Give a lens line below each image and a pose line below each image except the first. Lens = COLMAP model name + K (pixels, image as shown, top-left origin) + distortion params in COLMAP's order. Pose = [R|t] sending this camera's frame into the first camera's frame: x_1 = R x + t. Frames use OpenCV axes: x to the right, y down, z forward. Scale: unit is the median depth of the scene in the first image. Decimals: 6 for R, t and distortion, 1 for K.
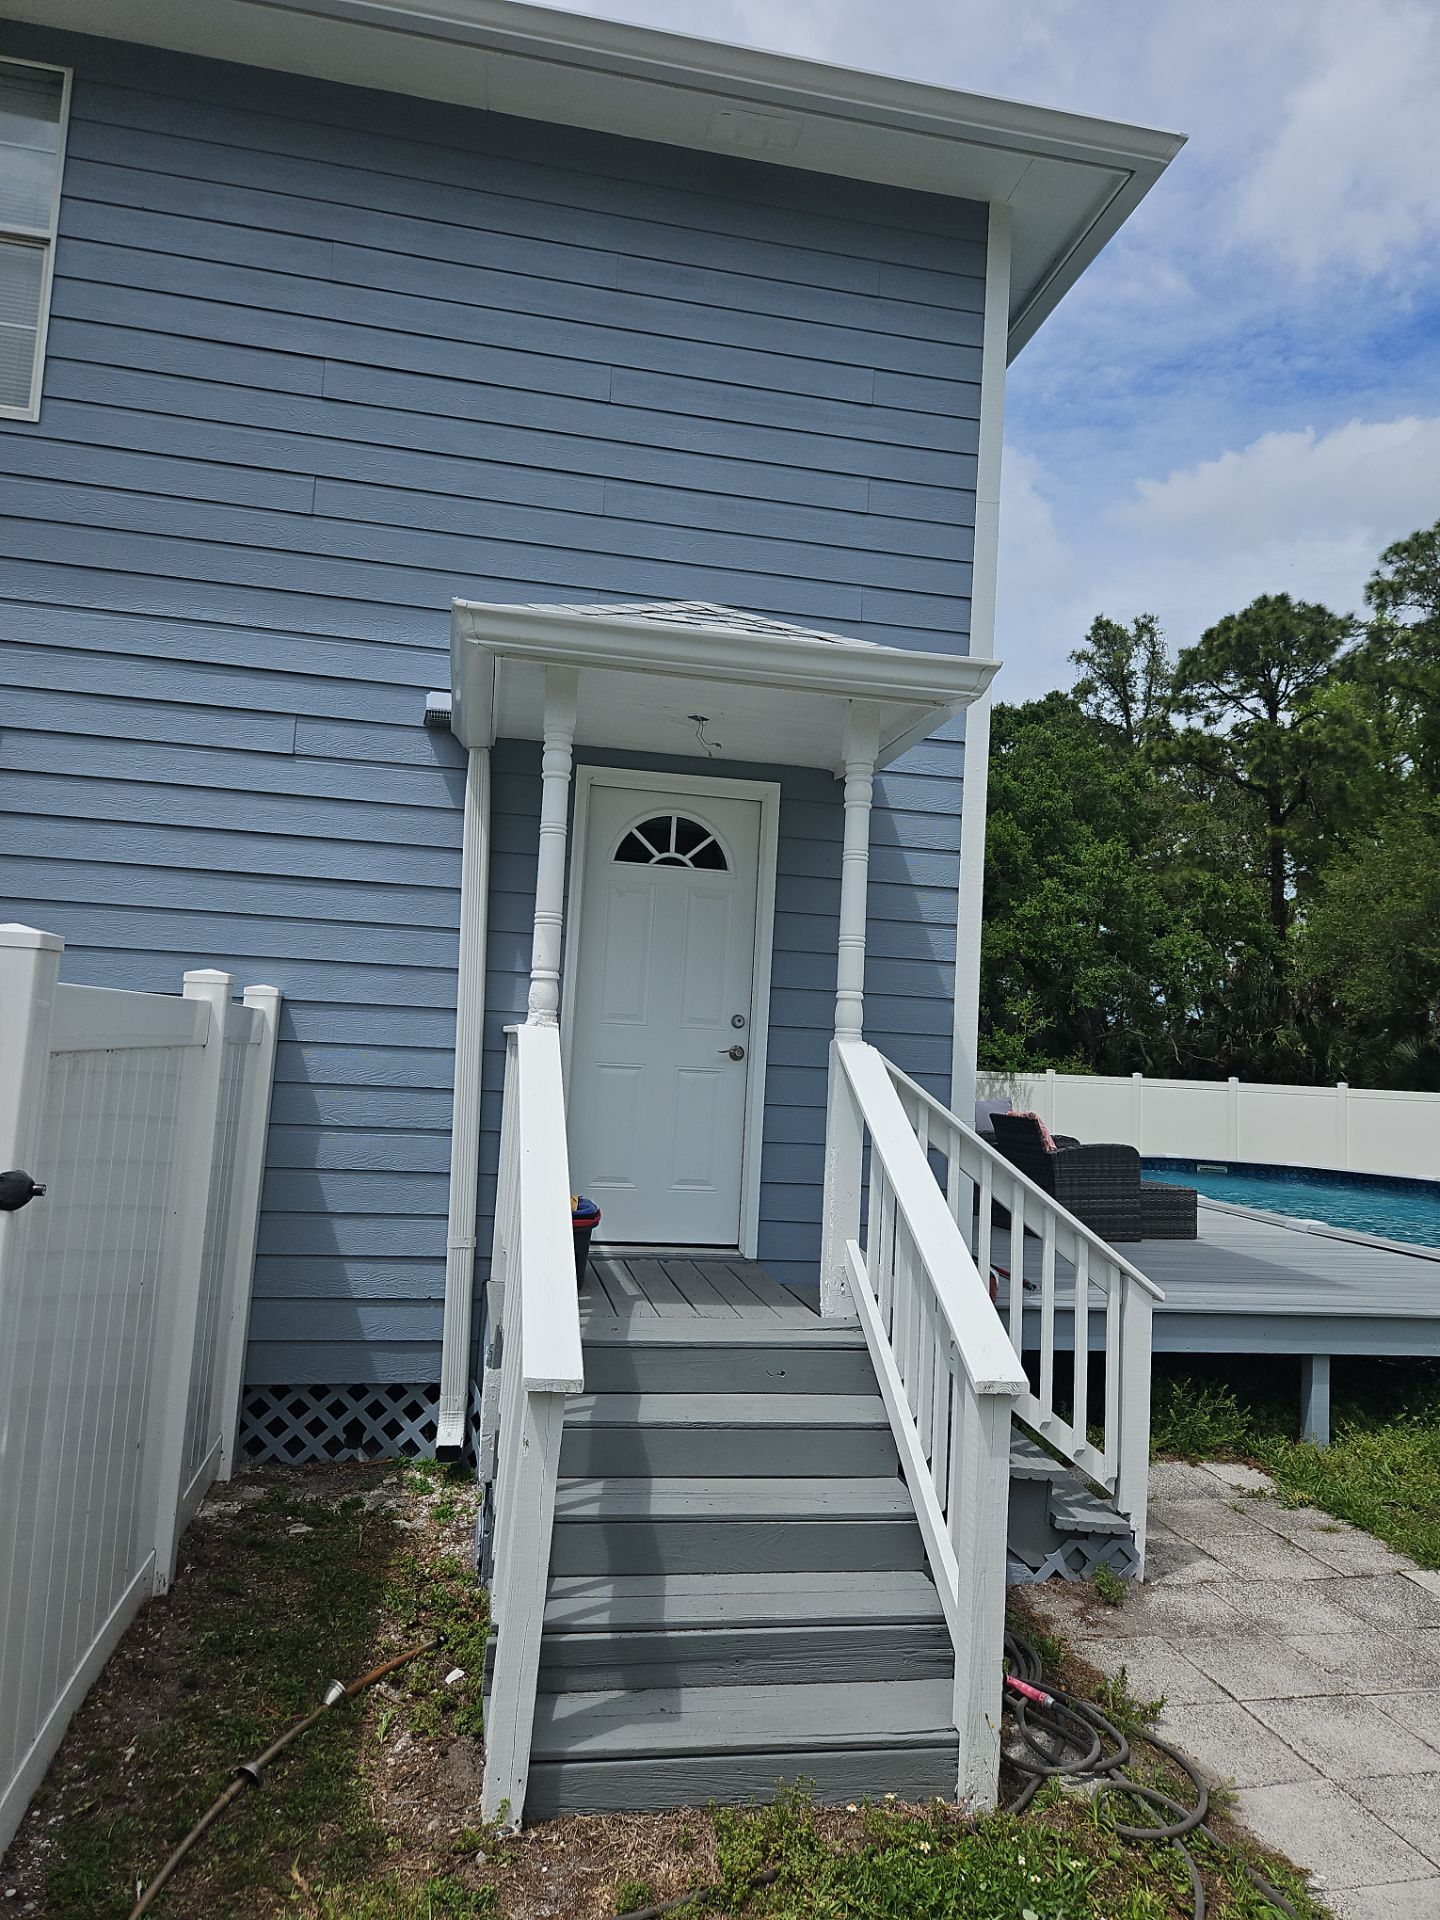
lens RADIAL K [[1376.0, 0, 720.0], [0, 1376.0, 960.0], [0, 0, 1]] dist [0.068008, -0.072800]
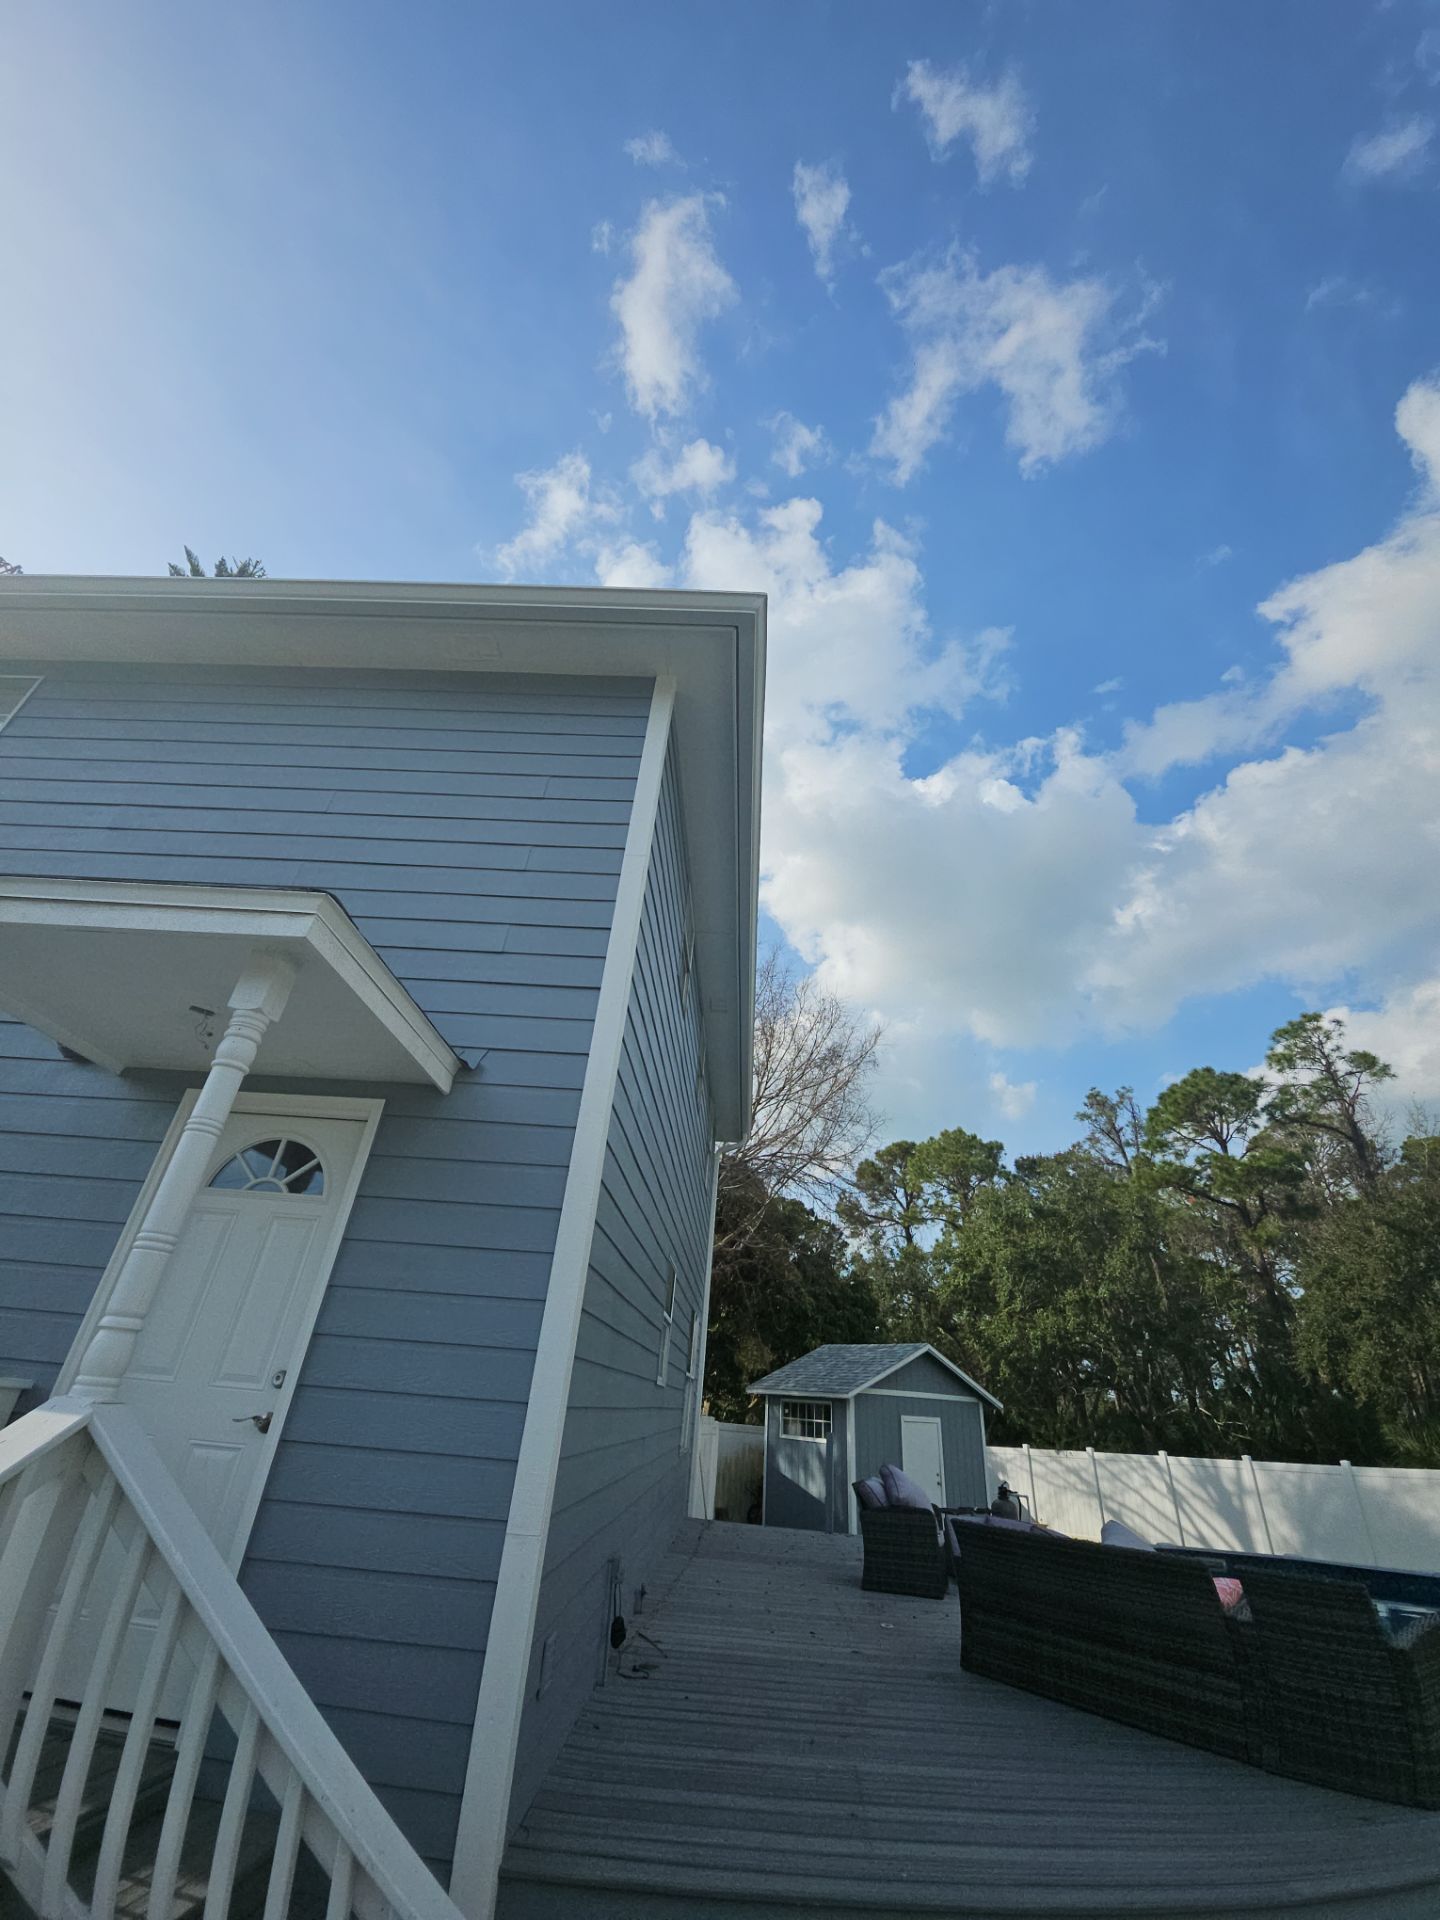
lens RADIAL K [[801.1, 0, 723.7], [0, 801.1, 913.3], [0, 0, 1]] dist [0.014843, -0.000128]
pose [[0.980370, -0.093638, -0.173515, 0.384277], [-0.000425, 0.879028, -0.476769, 0.028892], [0.197168, 0.467484, 0.861733, 0.469964]]
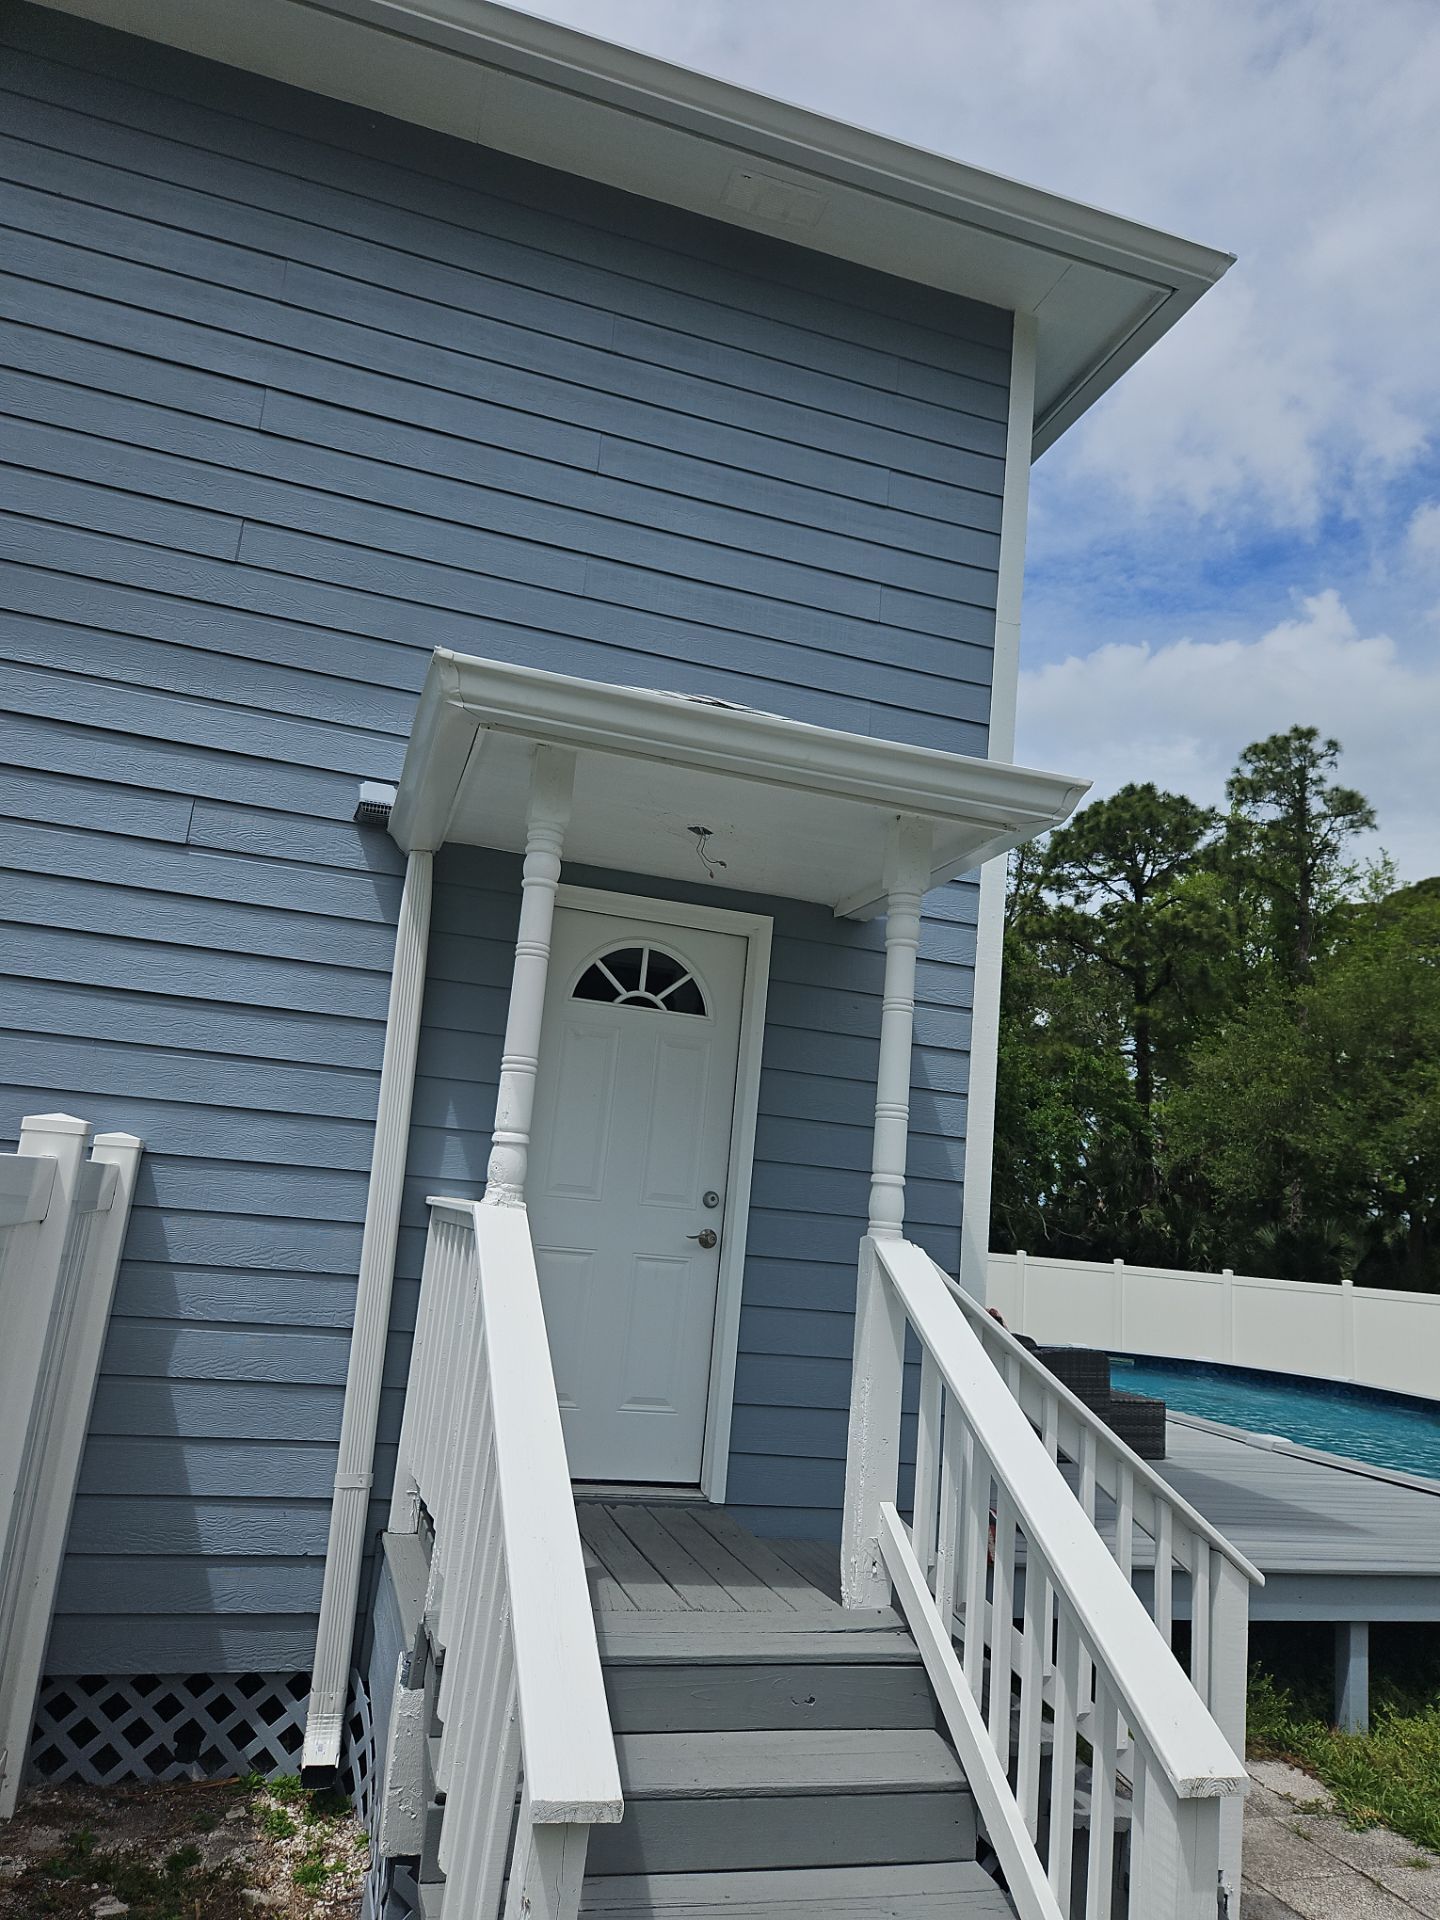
lens RADIAL K [[1376.0, 0, 720.0], [0, 1376.0, 960.0], [0, 0, 1]] dist [0.068008, -0.072800]
pose [[0.993301, 0.056486, 0.100808, -0.070494], [-0.044936, 0.992535, -0.113380, -0.004194], [-0.106460, 0.108091, 0.988424, 0.161347]]
